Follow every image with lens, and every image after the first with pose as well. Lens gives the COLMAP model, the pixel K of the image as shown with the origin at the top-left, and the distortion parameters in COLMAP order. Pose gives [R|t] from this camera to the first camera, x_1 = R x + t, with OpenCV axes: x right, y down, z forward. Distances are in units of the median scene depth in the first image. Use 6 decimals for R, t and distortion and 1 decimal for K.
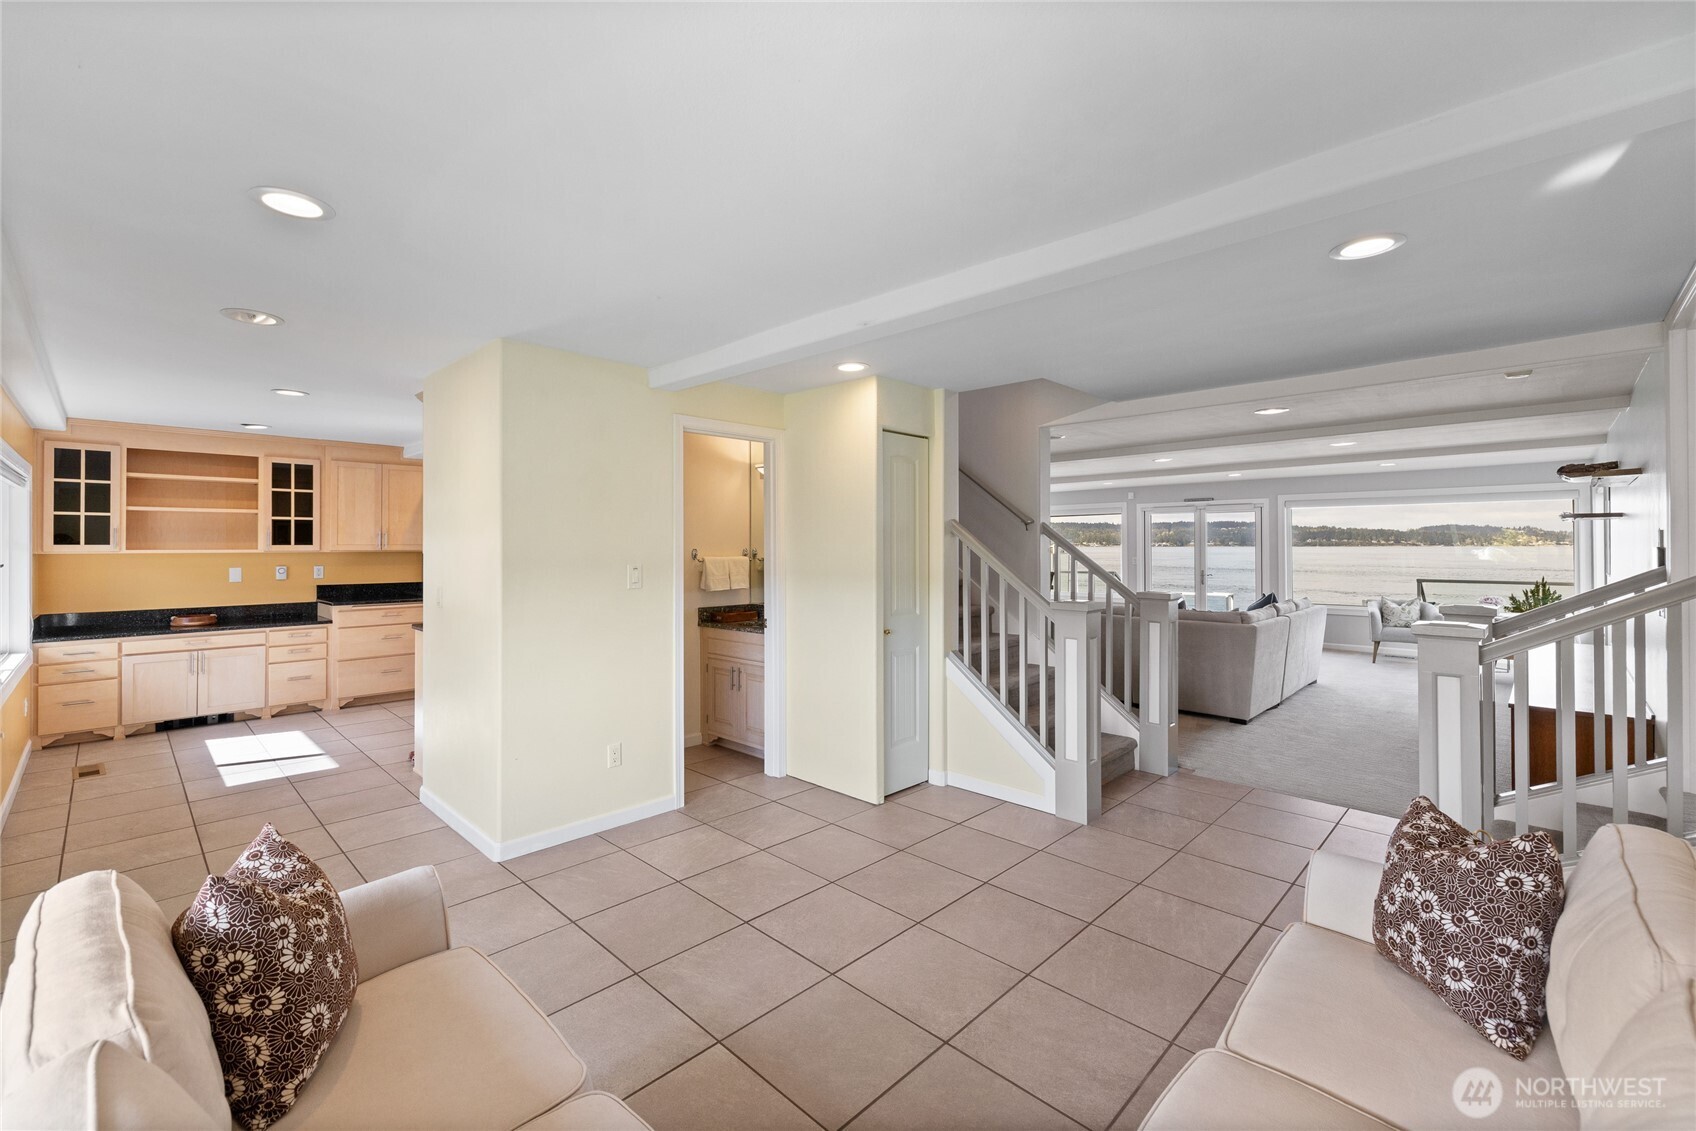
lens RADIAL K [[716.1, 0, 834.7], [0, 716.1, 561.6], [0, 0, 1]] dist [0.001500, 0.000403]
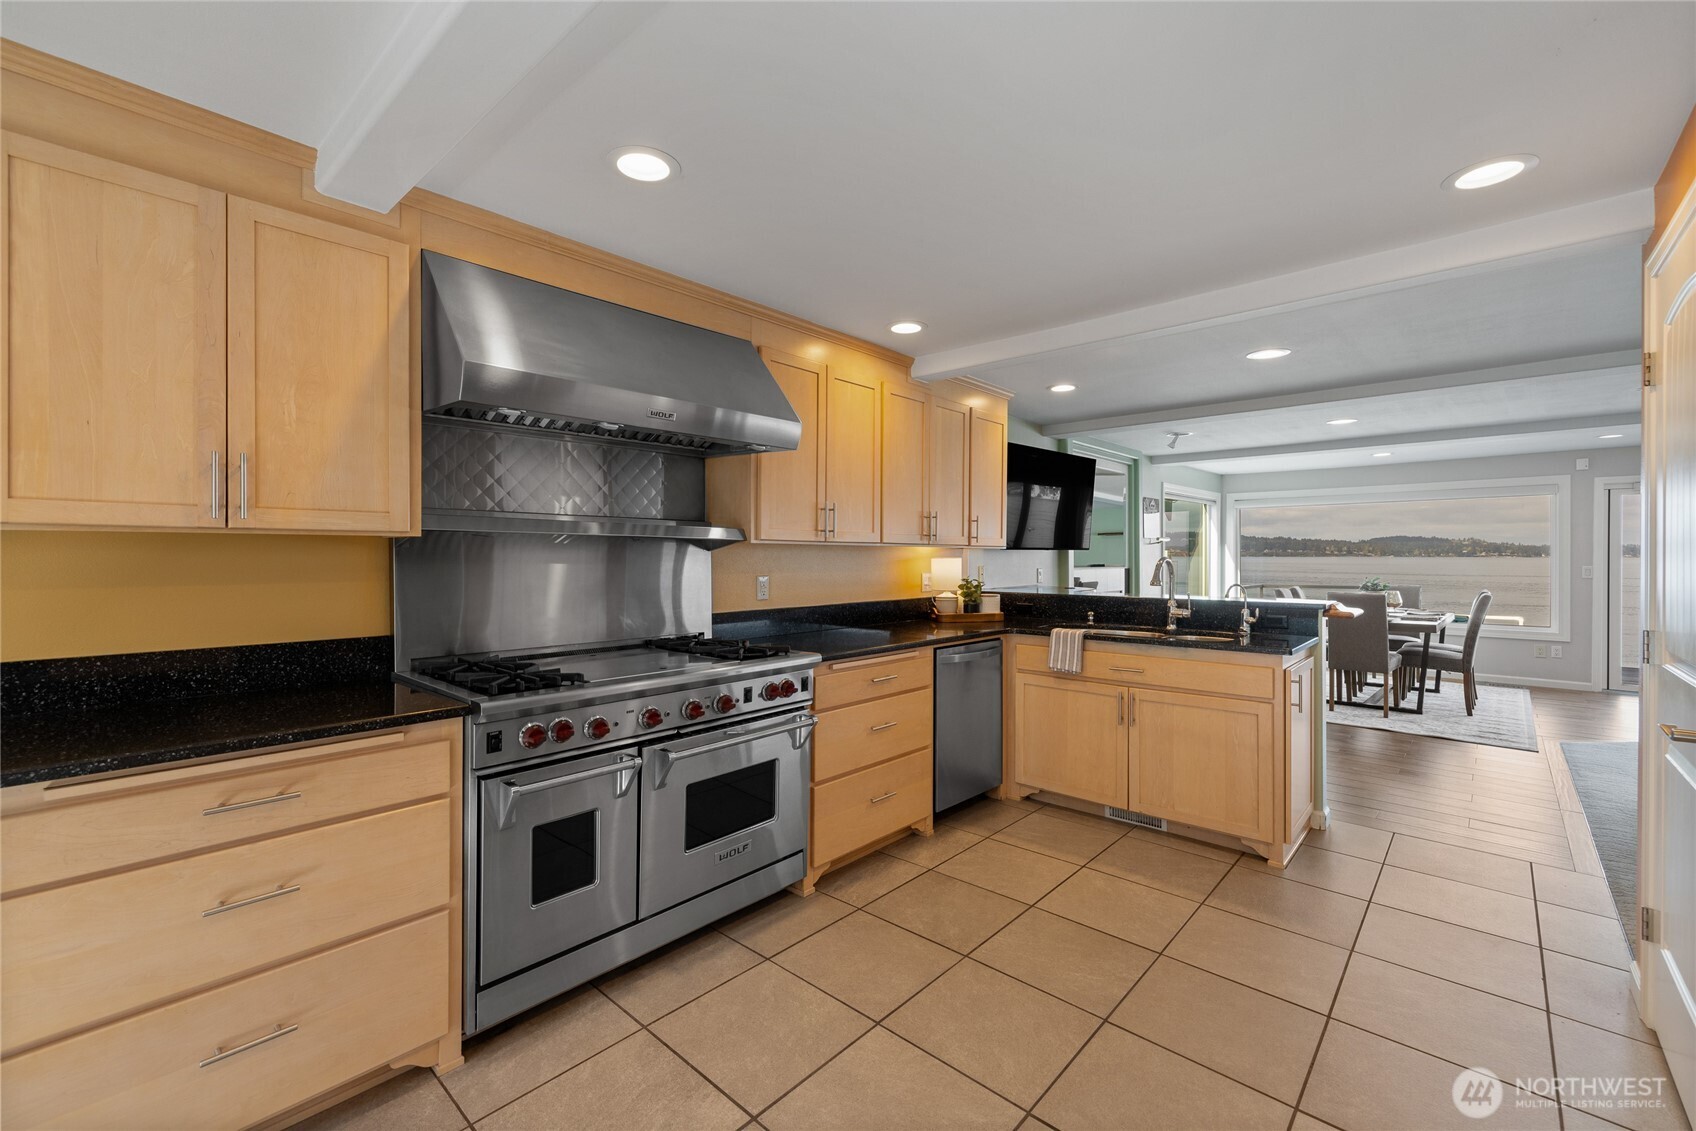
lens RADIAL K [[716.1, 0, 834.7], [0, 716.1, 561.6], [0, 0, 1]] dist [0.001500, 0.000403]
pose [[0.998794, 0.002034, 0.049052, -0.249626], [-0.001396, 0.999914, -0.013039, -0.000682], [-0.049074, 0.012955, 0.998711, 0.428082]]
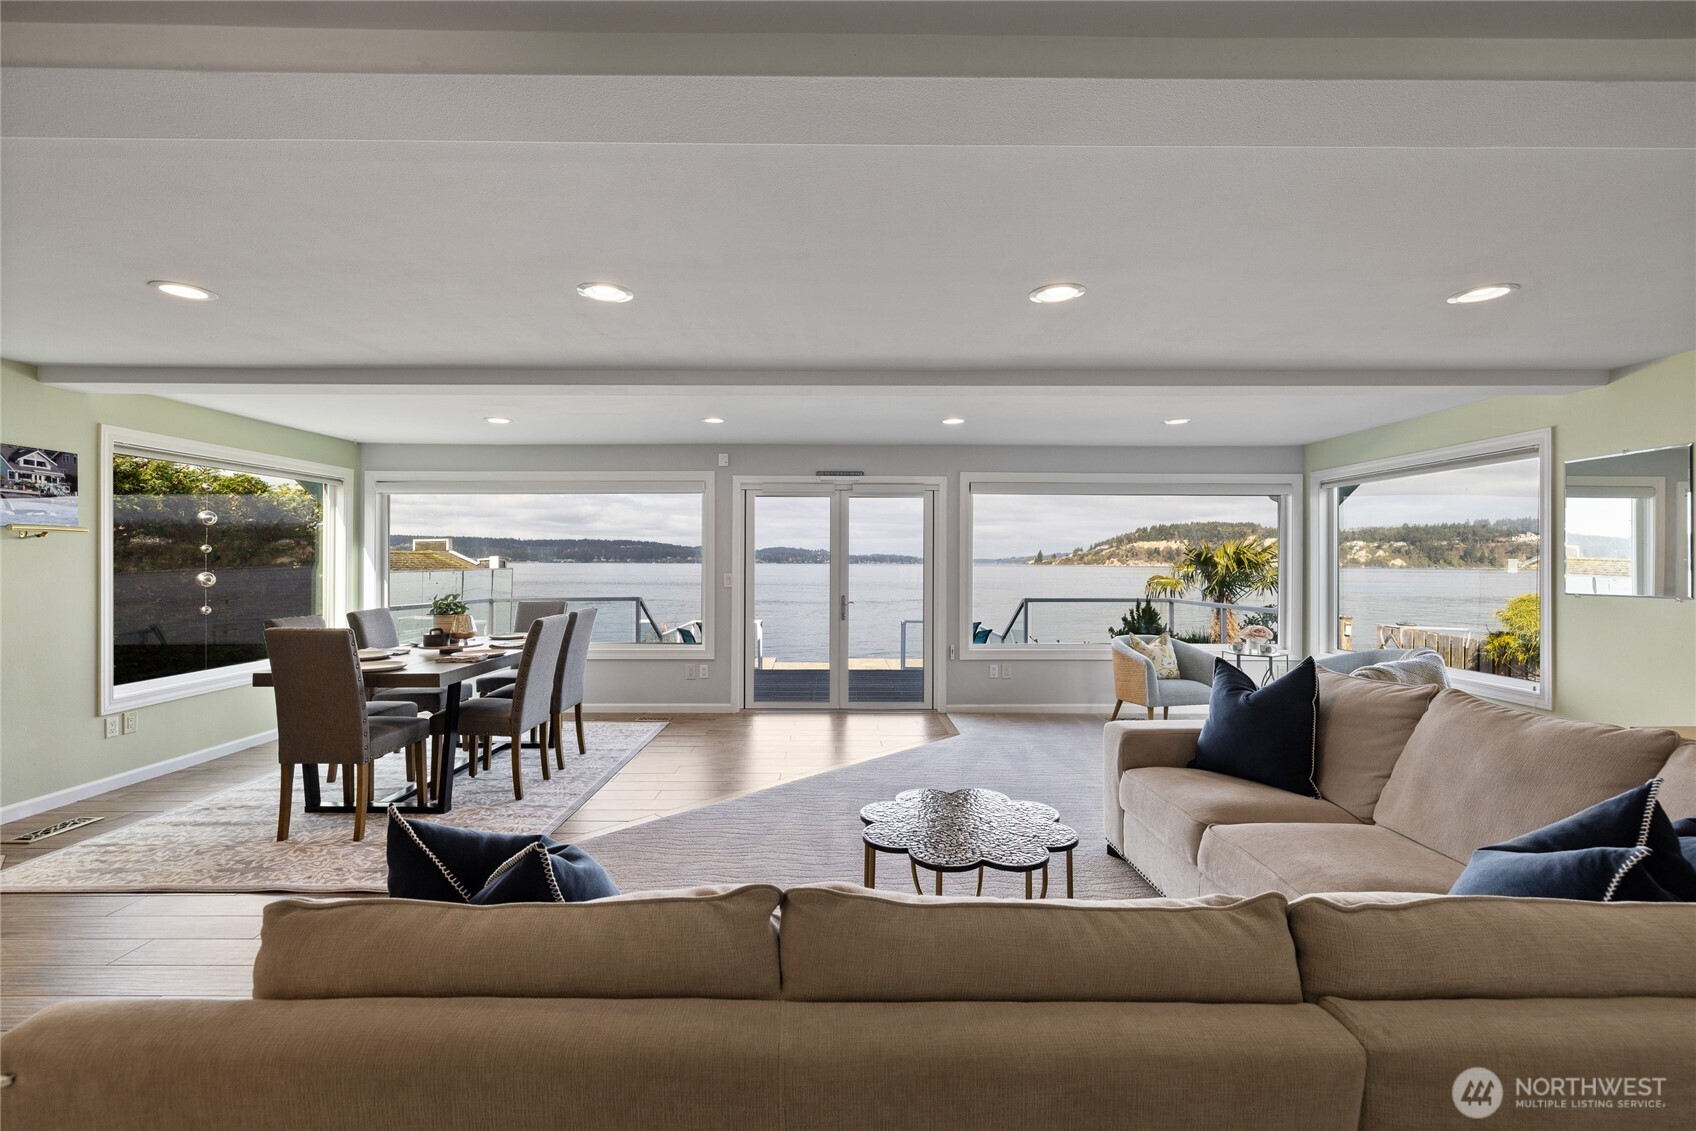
lens RADIAL K [[716.1, 0, 834.7], [0, 716.1, 561.6], [0, 0, 1]] dist [0.001500, 0.000403]
pose [[0.695512, 0.005181, 0.718496, 0.083648], [0.011782, 0.999757, -0.018614, -0.003778], [-0.718418, 0.021412, 0.695282, 0.567423]]
